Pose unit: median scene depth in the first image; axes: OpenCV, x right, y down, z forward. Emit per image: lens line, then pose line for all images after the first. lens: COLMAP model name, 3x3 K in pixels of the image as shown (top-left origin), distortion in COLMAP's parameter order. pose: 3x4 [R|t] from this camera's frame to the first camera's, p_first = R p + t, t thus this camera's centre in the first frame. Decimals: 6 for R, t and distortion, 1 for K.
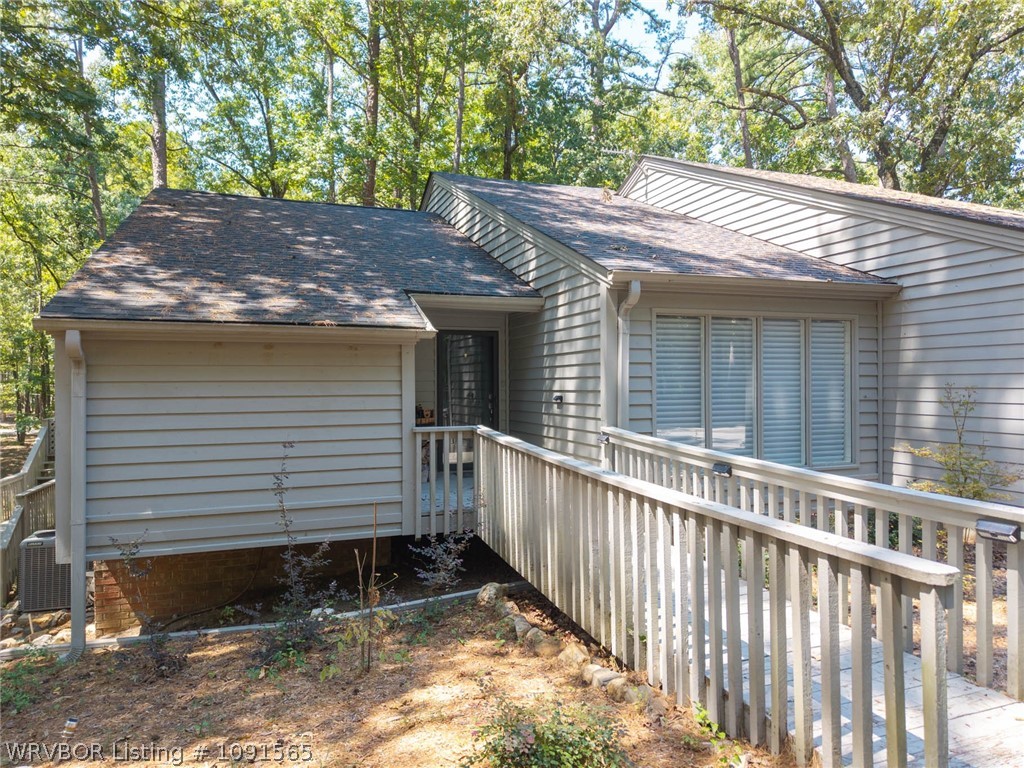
lens RADIAL K [[694.6, 0, 517.6], [0, 694.6, 383.7], [0, 0, 1]] dist [0.057245, -0.043510]
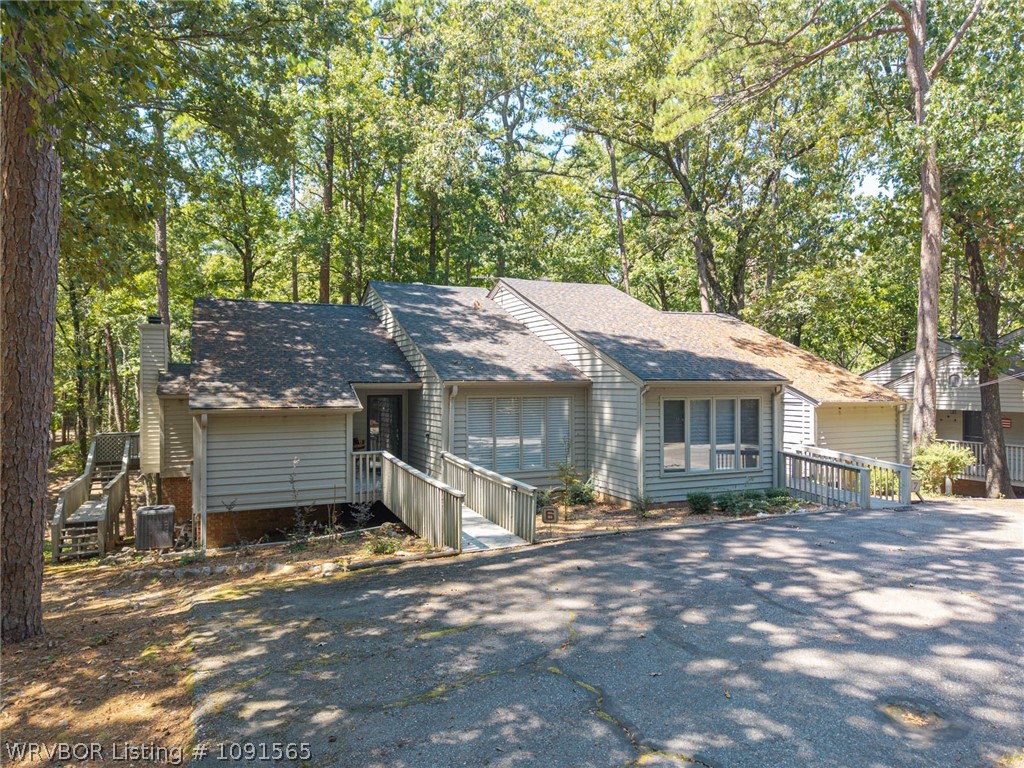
lens RADIAL K [[694.6, 0, 517.6], [0, 694.6, 383.7], [0, 0, 1]] dist [0.057245, -0.043510]
pose [[0.997820, 0.003395, 0.065909, 0.212453], [-0.003697, 0.999983, 0.004455, -0.156735], [-0.065893, -0.004689, 0.997816, -1.149456]]
